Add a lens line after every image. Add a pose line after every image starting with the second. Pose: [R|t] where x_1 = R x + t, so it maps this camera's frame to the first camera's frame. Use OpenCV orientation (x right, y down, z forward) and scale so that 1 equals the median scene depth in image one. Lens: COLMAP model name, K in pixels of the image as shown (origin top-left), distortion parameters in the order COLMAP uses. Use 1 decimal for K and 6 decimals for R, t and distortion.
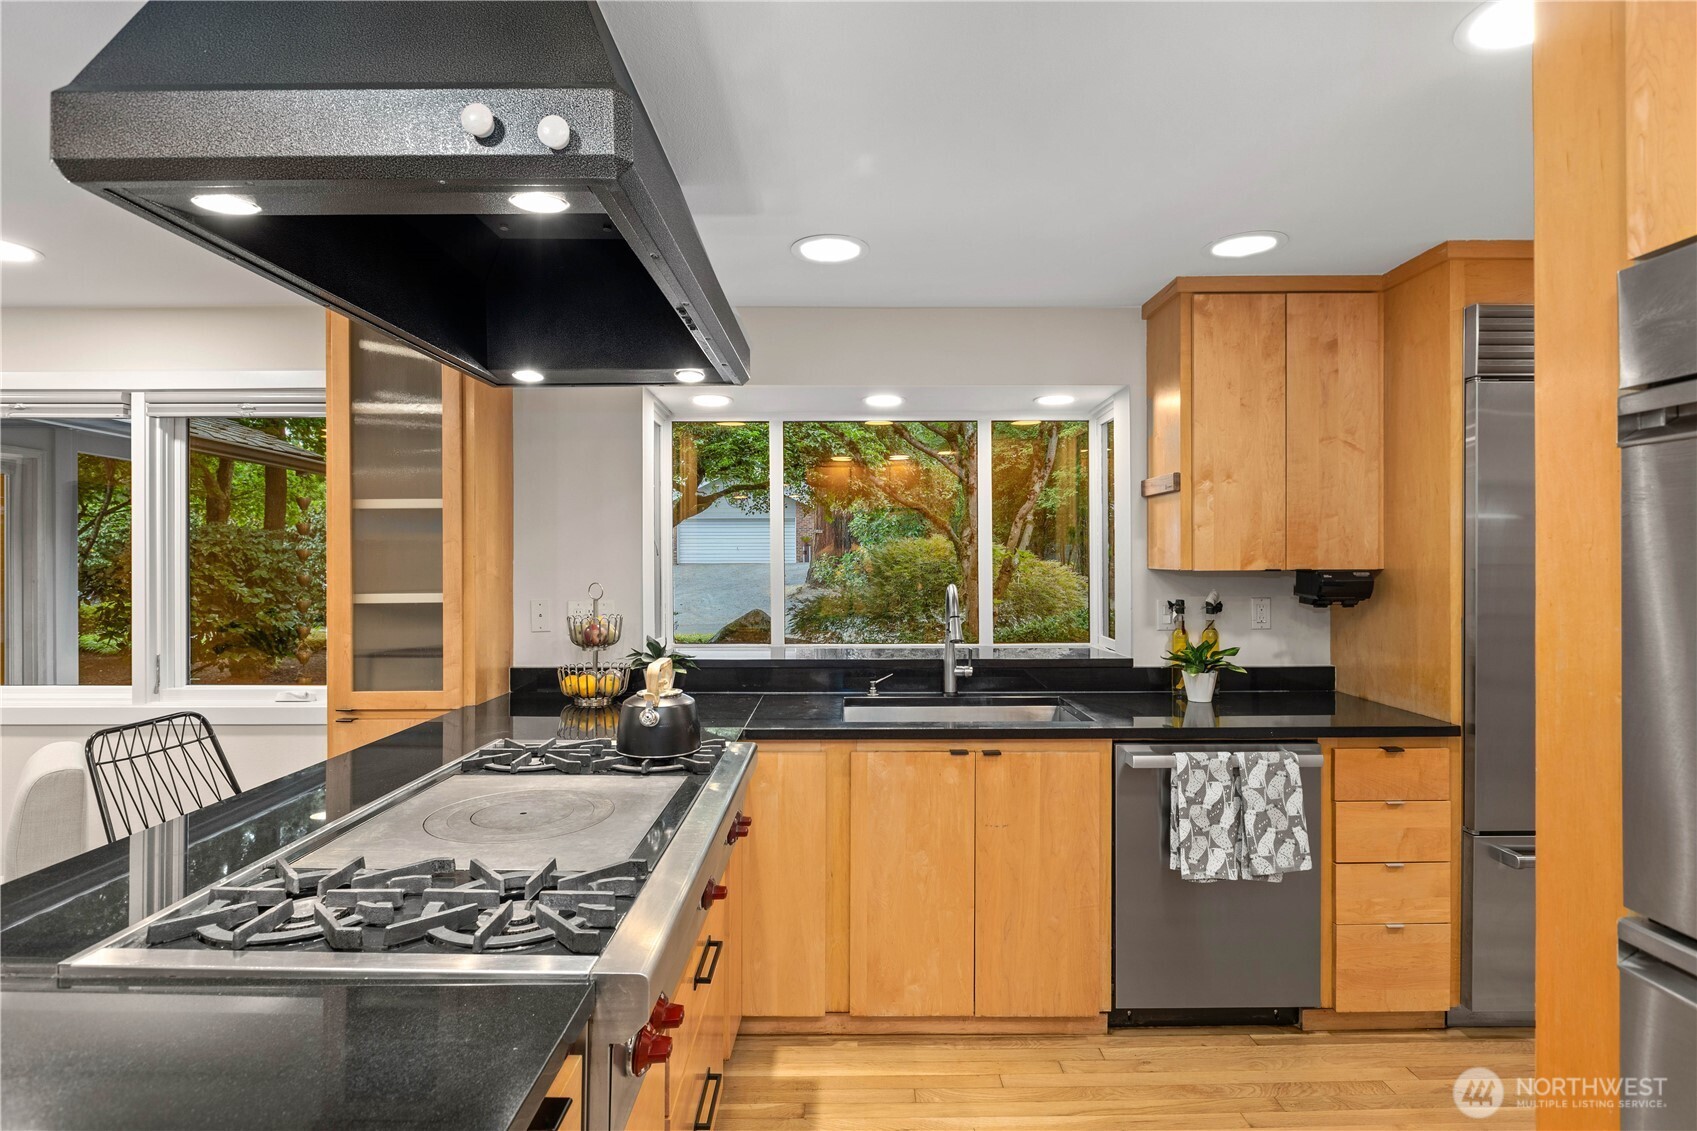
lens RADIAL K [[836.7, 0, 851.6], [0, 836.7, 560.1], [0, 0, 1]] dist [-0.004066, 0.000095]
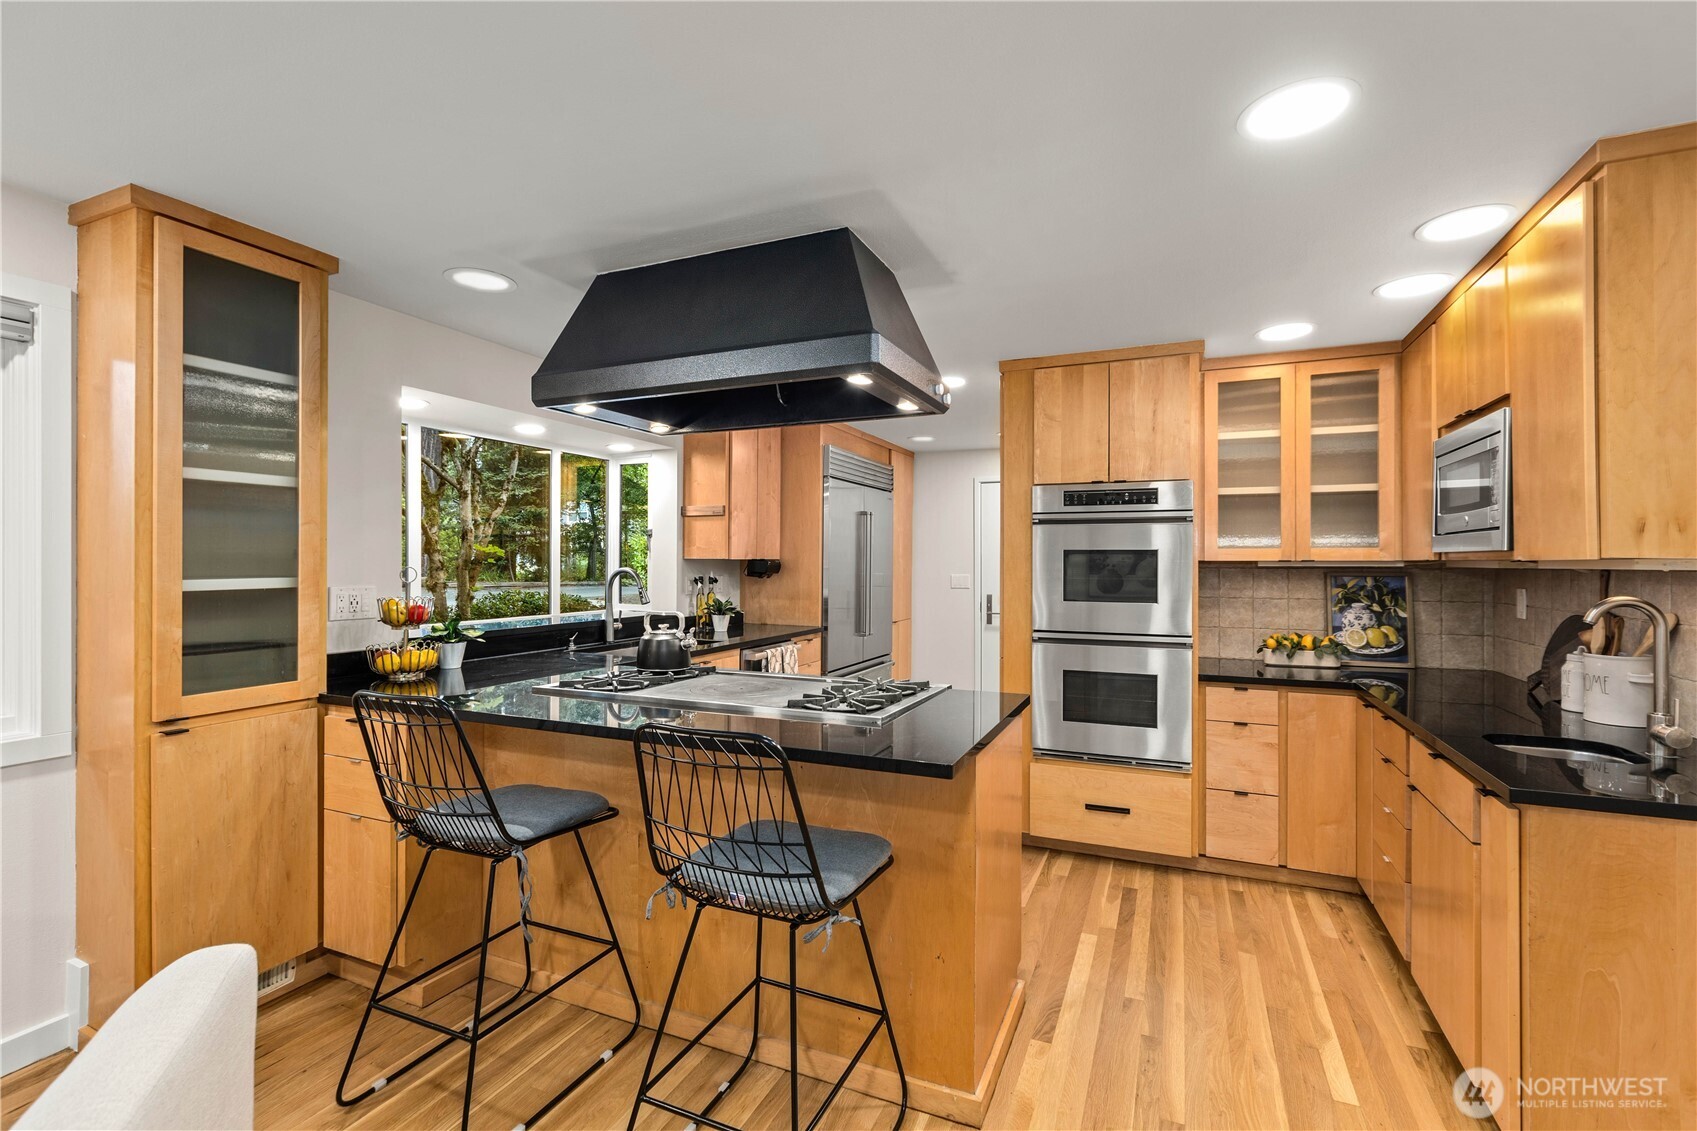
lens RADIAL K [[759.7, 0, 849.5], [0, 759.7, 564.1], [0, 0, 1]] dist [0.000017, 0.000281]
pose [[0.412142, -0.000474, 0.911119, -0.969948], [-0.003899, 0.999990, 0.002284, 0.018015], [-0.911111, -0.004494, 0.412136, 0.067565]]
